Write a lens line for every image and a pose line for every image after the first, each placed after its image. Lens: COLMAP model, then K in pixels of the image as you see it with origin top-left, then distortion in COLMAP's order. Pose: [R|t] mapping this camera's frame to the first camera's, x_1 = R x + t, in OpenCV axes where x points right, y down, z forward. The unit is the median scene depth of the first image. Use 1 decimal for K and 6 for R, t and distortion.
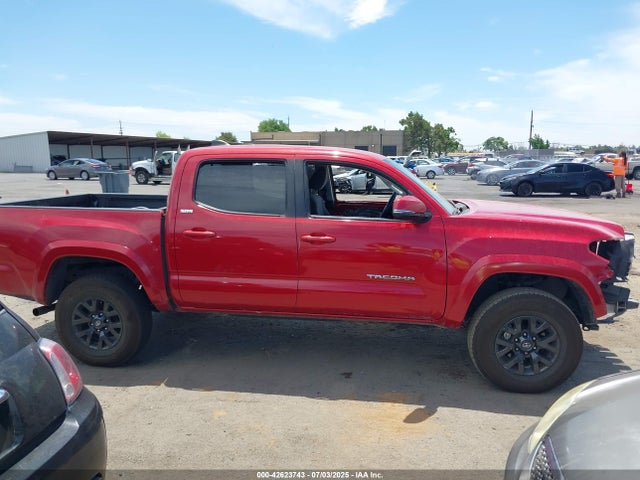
lens RADIAL K [[517.5, 0, 322.3], [0, 517.5, 242.0], [0, 0, 1]] dist [0.006776, -0.032775]
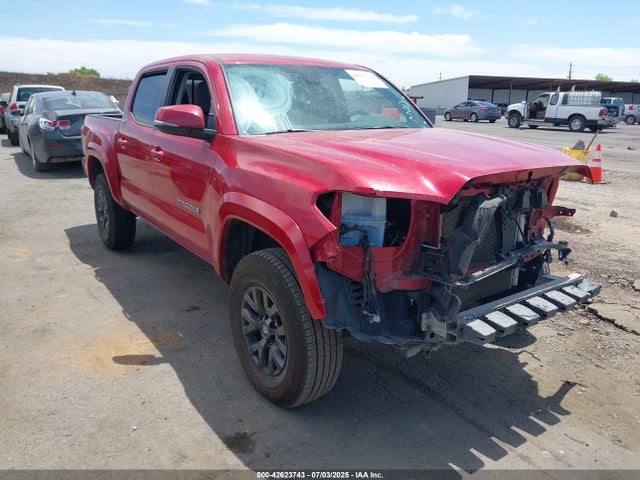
lens RADIAL K [[517.5, 0, 320.6], [0, 517.5, 236.4], [0, 0, 1]] dist [0.006776, -0.032775]
pose [[0.676396, 0.189152, -0.711836, 0.128466], [-0.126017, 0.981931, 0.141179, -0.004674], [0.725678, -0.005790, 0.688010, 0.080768]]
